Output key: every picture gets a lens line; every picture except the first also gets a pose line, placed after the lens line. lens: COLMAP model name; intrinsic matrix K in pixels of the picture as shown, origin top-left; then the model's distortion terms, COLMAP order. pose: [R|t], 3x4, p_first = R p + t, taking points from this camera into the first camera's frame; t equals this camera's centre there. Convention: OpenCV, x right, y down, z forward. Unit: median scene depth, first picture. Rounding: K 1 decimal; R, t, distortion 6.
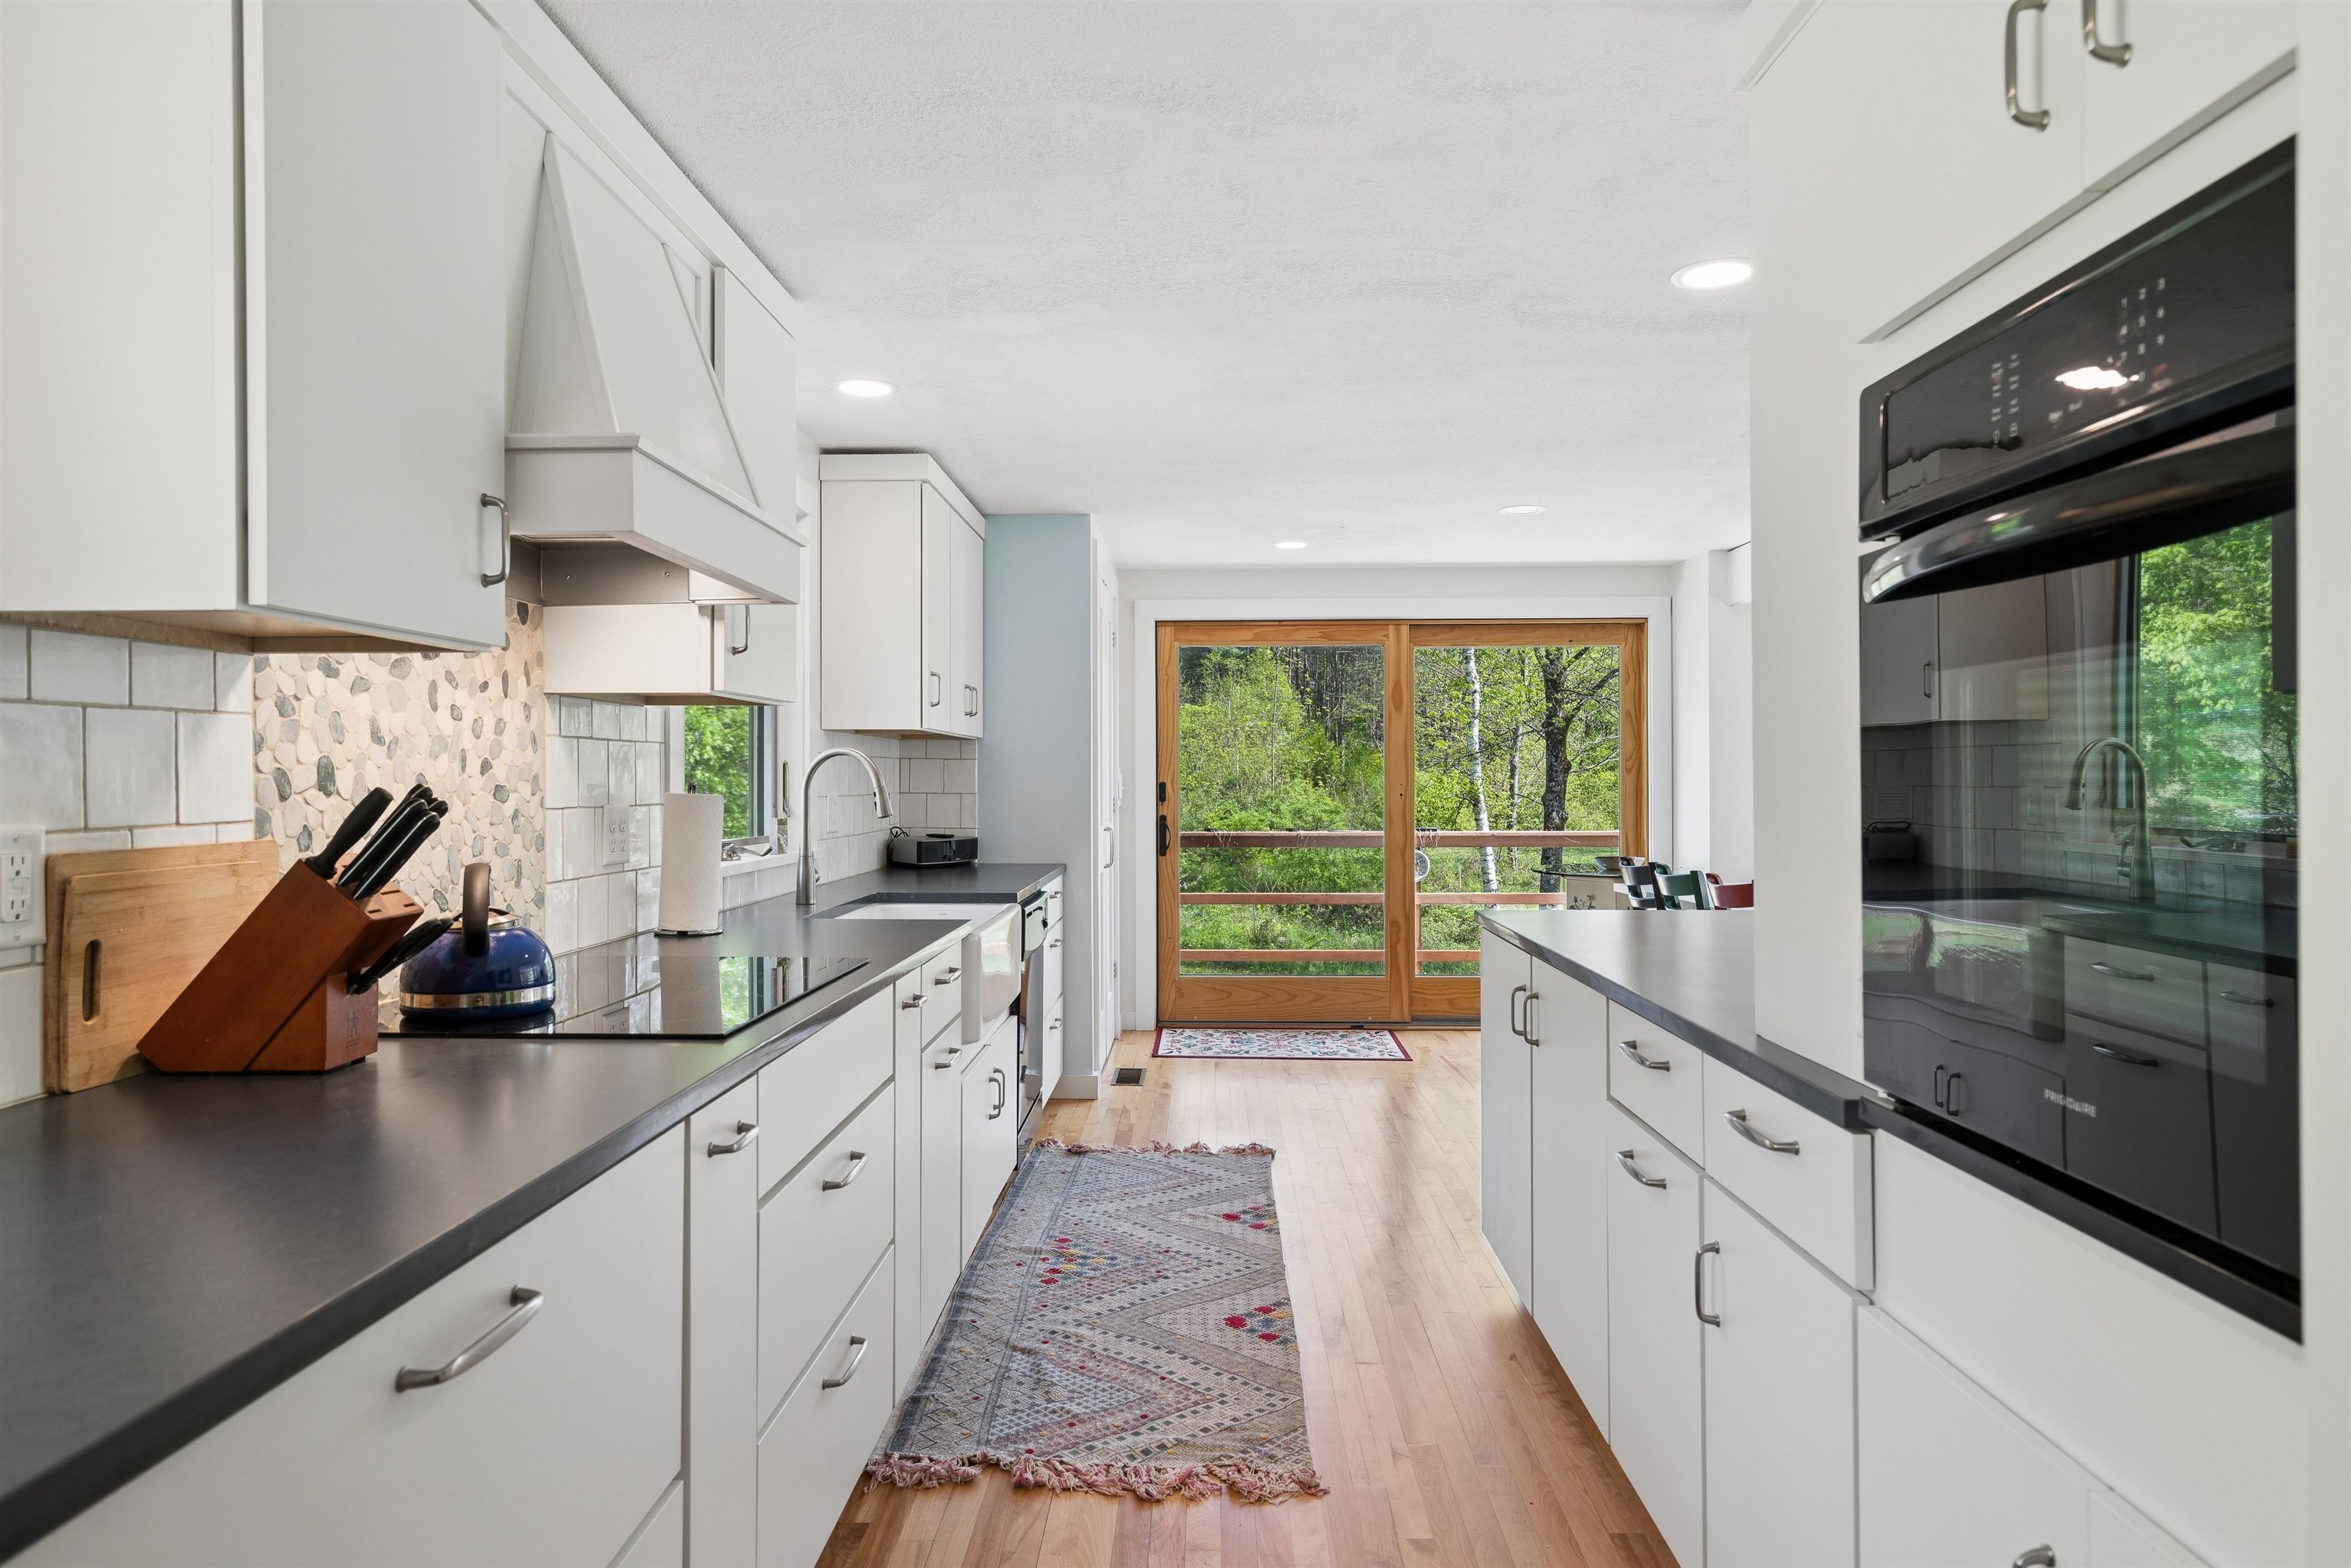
lens RADIAL K [[1420.7, 0, 1175.2], [0, 1420.7, 780.1], [0, 0, 1]] dist [0.000395, 0.000020]
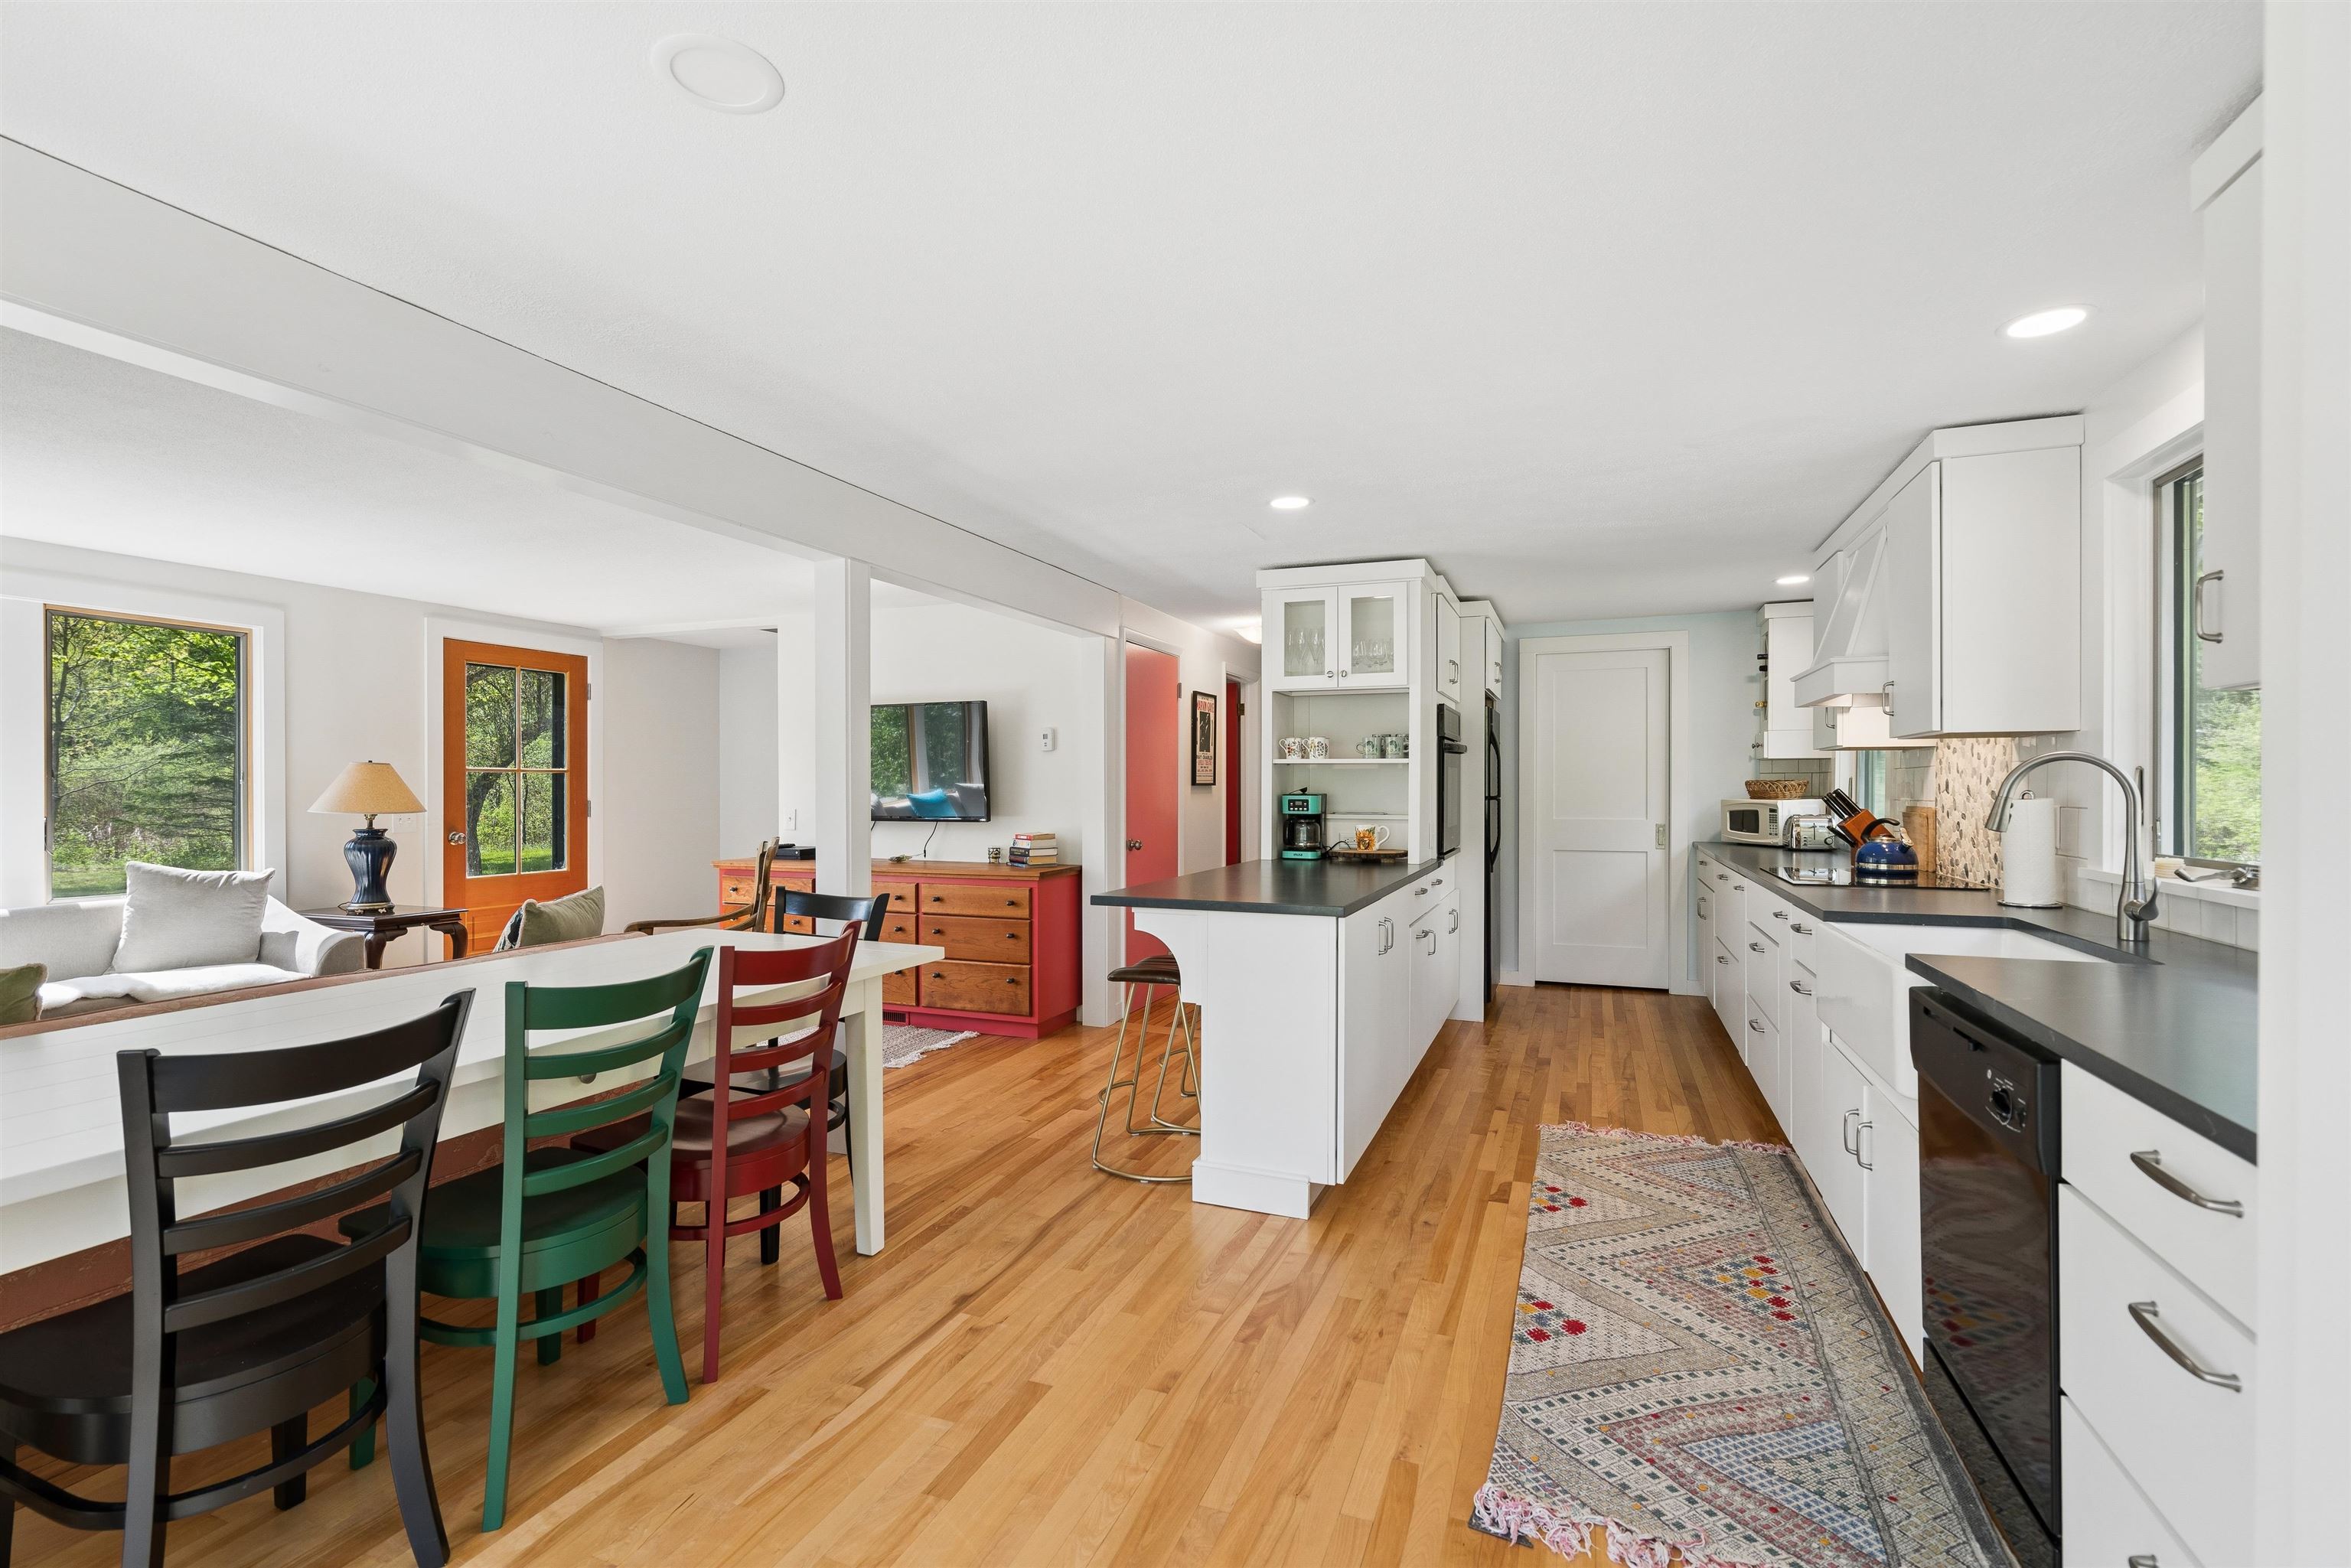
lens RADIAL K [[1083.3, 0, 1166.1], [0, 1083.3, 780.4], [0, 0, 1]] dist [0.014671, 0.000079]
pose [[-0.940846, 0.005072, 0.338798, 0.053899], [0.002908, 0.999972, -0.006896, -0.002501], [-0.338823, -0.005503, -0.940834, 1.924672]]
